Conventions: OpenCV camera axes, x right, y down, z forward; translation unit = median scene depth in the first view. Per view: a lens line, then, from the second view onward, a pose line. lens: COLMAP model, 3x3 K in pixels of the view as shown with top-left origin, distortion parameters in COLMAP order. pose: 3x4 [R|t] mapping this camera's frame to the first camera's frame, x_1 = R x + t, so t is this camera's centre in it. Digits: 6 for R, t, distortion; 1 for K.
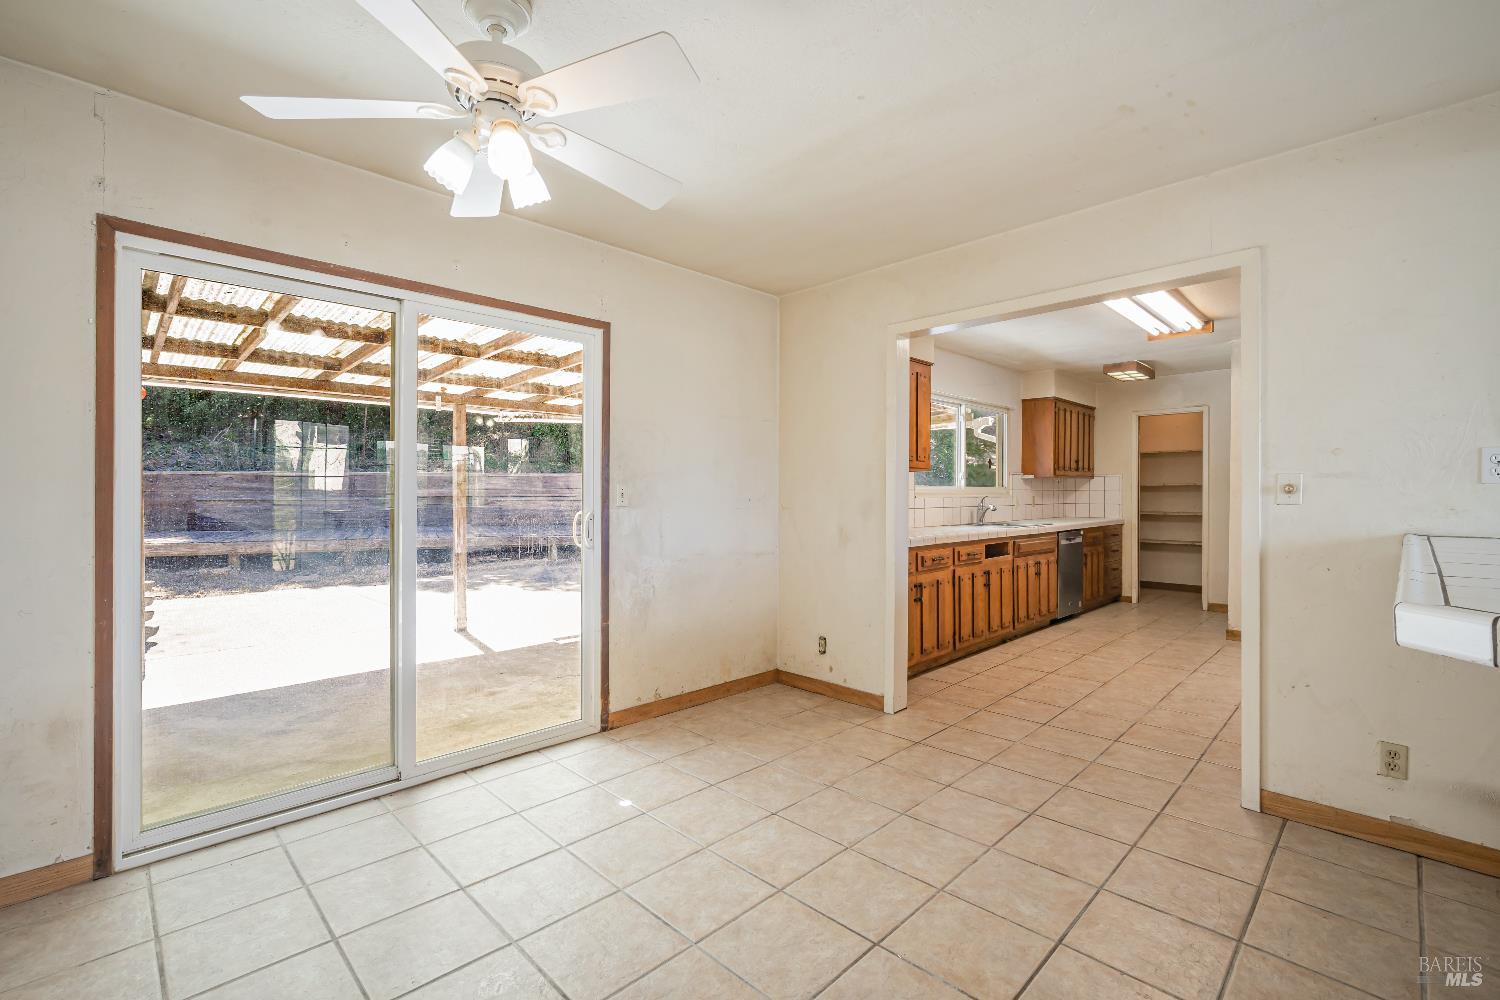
lens RADIAL K [[659.6, 0, 753.8], [0, 659.6, 497.4], [0, 0, 1]] dist [-0.012814, 0.002555]
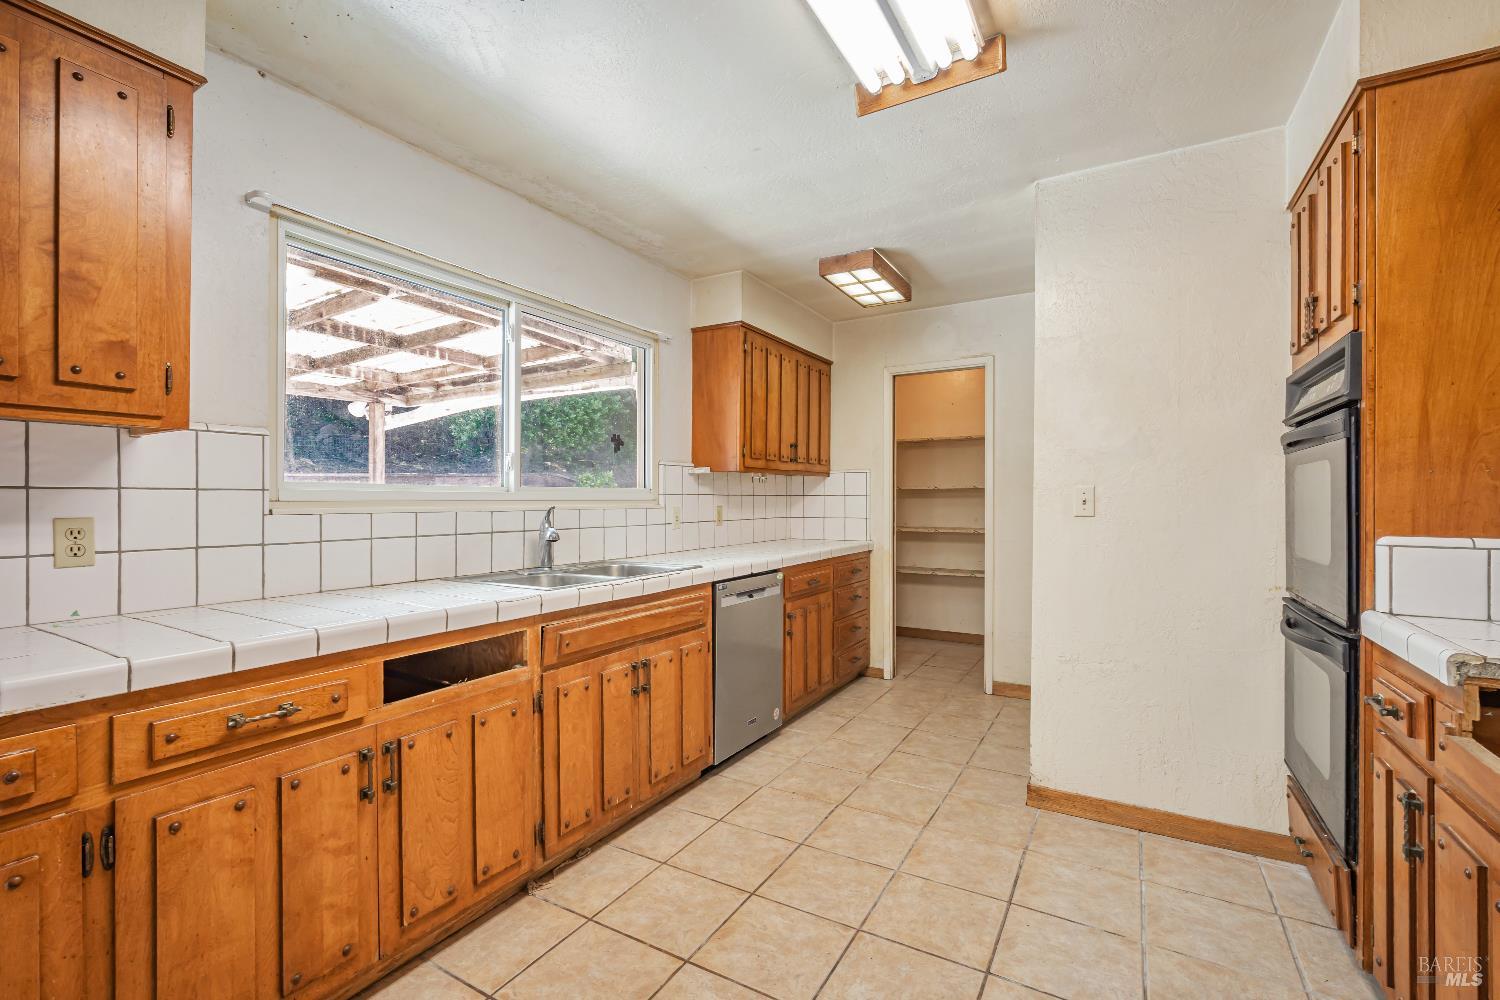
lens RADIAL K [[659.6, 0, 741.4], [0, 659.6, 499.4], [0, 0, 1]] dist [-0.012814, 0.002555]
pose [[0.969776, 0.003019, 0.243977, 0.314410], [-0.001962, 0.999988, -0.004573, -0.004395], [-0.243988, 0.003956, 0.969770, 0.460190]]
